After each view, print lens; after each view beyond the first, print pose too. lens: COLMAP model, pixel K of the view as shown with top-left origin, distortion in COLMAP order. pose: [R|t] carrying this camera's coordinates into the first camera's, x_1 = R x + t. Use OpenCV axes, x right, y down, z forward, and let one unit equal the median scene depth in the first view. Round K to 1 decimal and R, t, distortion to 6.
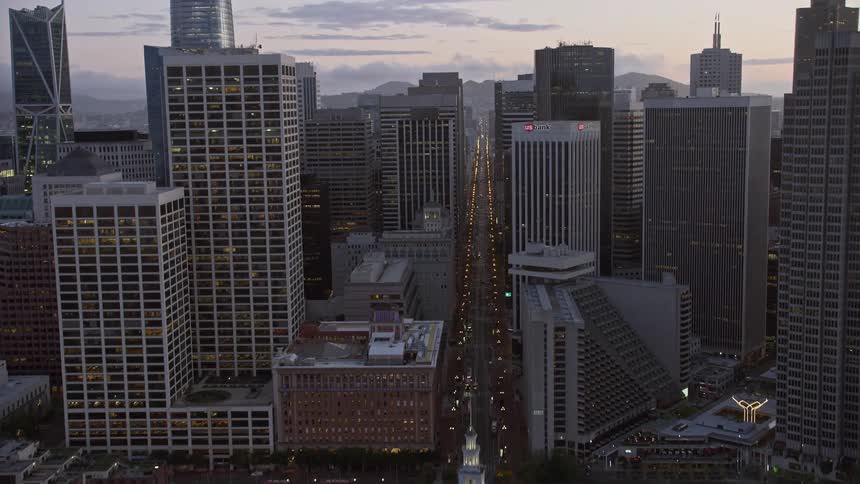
lens RADIAL K [[1038.4, 0, 430.0], [0, 1038.4, 242.0], [0, 0, 1]] dist [-0.000986, 0.319078]
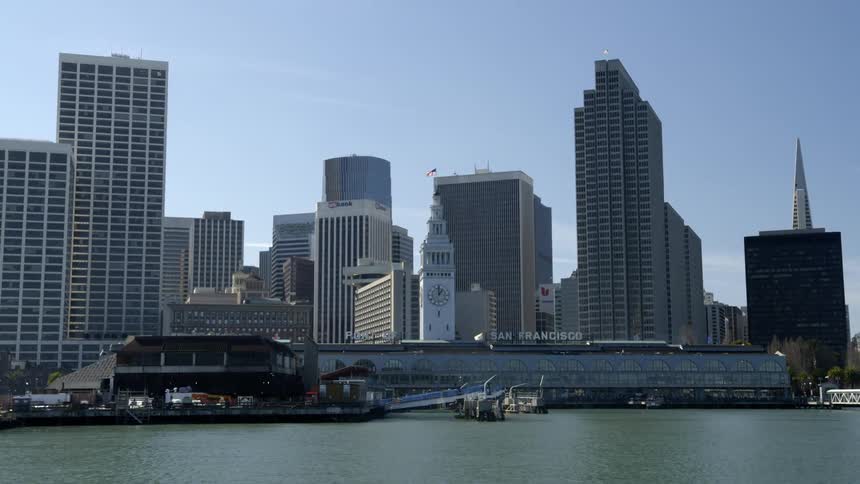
lens RADIAL K [[1038.4, 0, 430.0], [0, 1038.4, 242.0], [0, 0, 1]] dist [-0.000986, 0.319078]
pose [[0.945979, 0.061312, 0.318379, -0.238322], [0.029542, 0.961574, -0.272952, 0.361187], [-0.322880, 0.267613, 0.907817, -0.111703]]
